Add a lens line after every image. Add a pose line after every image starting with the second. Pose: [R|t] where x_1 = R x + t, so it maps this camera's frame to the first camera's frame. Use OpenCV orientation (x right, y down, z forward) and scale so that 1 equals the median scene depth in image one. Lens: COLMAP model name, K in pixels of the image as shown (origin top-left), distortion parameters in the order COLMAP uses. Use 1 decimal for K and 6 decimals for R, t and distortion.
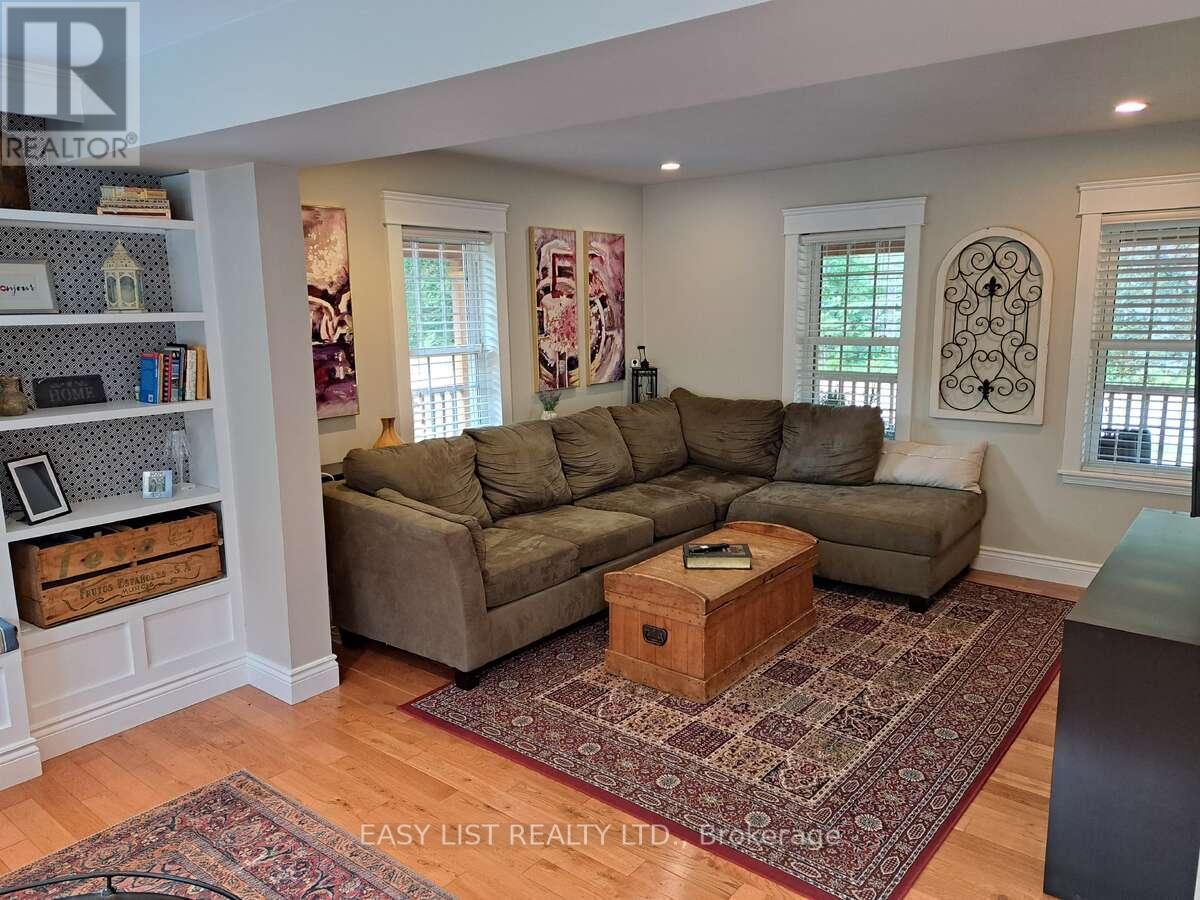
lens RADIAL K [[853.6, 0, 604.8], [0, 853.6, 445.3], [0, 0, 1]] dist [0.072598, -0.071794]
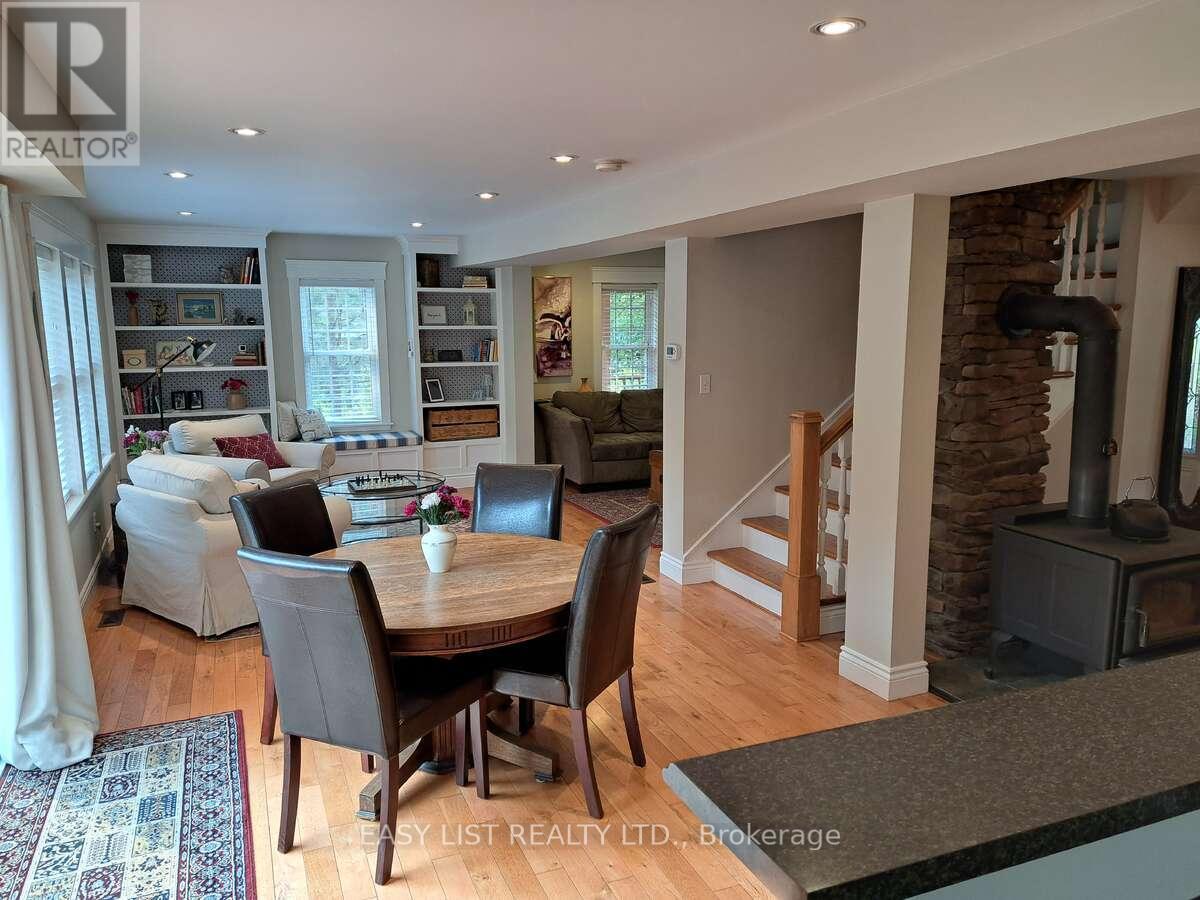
lens RADIAL K [[878.6, 0, 600.0], [0, 878.6, 450.0], [0, 0, 1]] dist [0.241910, -0.423819]
pose [[0.876114, 0.078064, -0.475741, 0.819406], [-0.083965, 0.996429, 0.008876, 0.121587], [0.474736, 0.032169, 0.879540, -0.855299]]
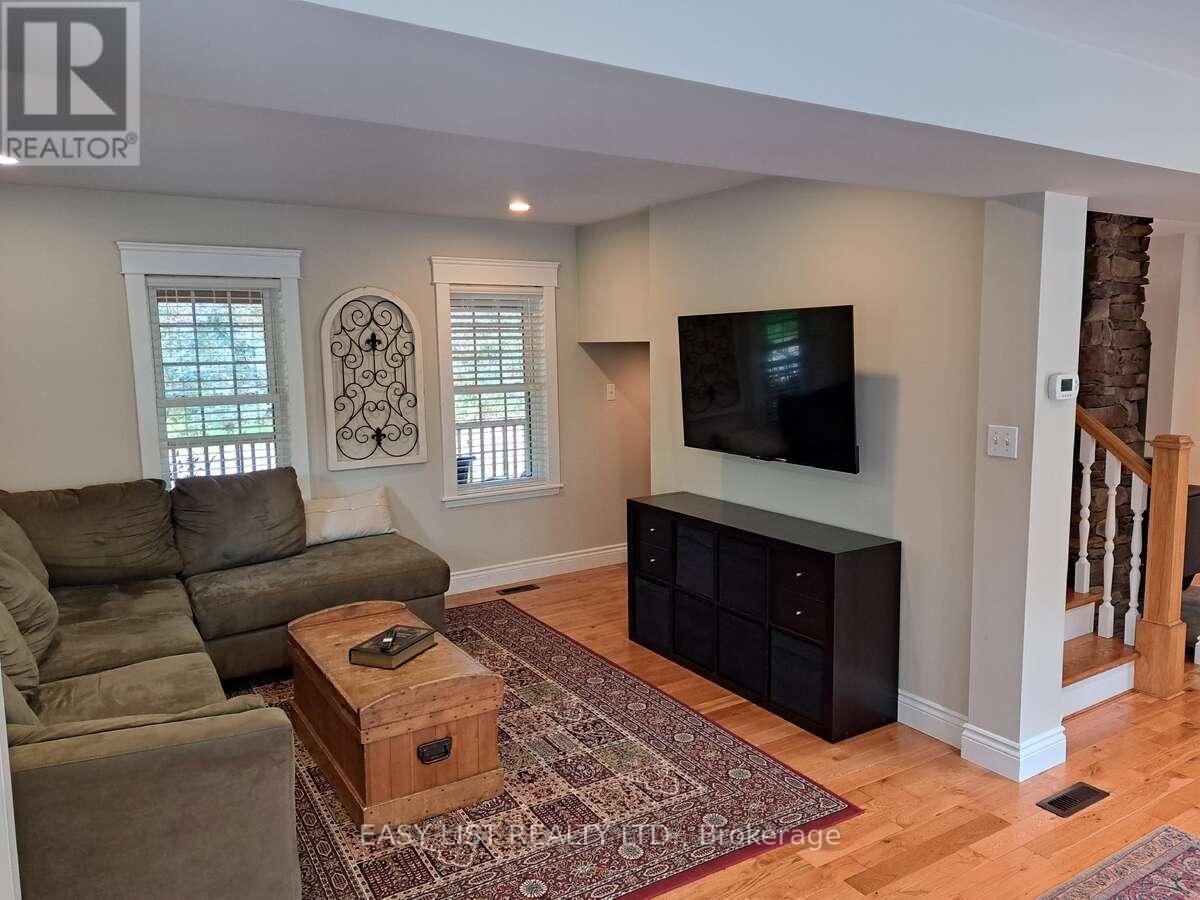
lens RADIAL K [[853.6, 0, 604.8], [0, 853.6, 445.3], [0, 0, 1]] dist [0.072598, -0.071794]
pose [[0.341749, -0.103627, 0.934060, -0.563520], [0.166338, 0.984880, 0.048406, -0.073540], [-0.924954, 0.138826, 0.353819, 0.453226]]
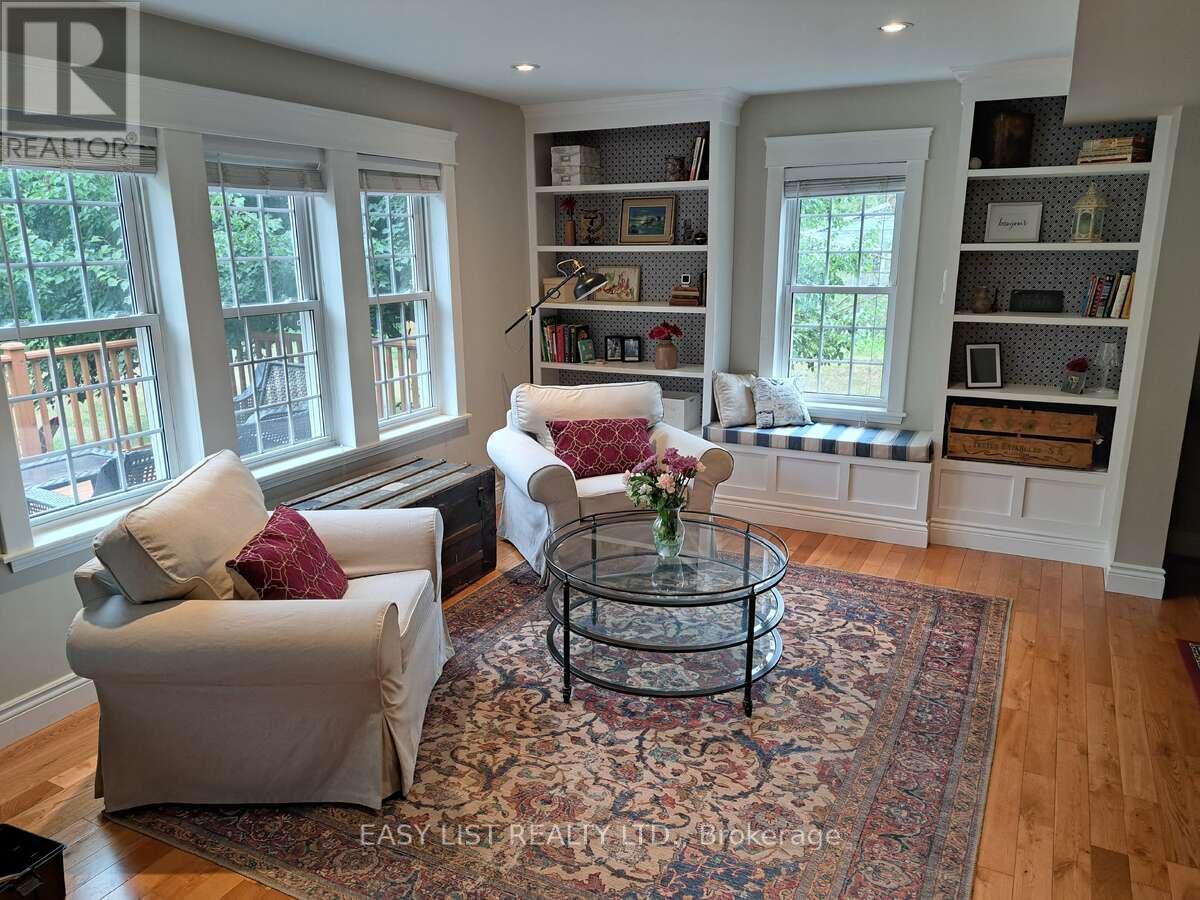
lens RADIAL K [[853.6, 0, 604.8], [0, 853.6, 445.3], [0, 0, 1]] dist [0.072598, -0.071794]
pose [[0.204729, 0.244305, -0.947840, 0.448773], [-0.158079, 0.963892, 0.214298, -0.023239], [0.965969, 0.105961, 0.235956, 0.052833]]
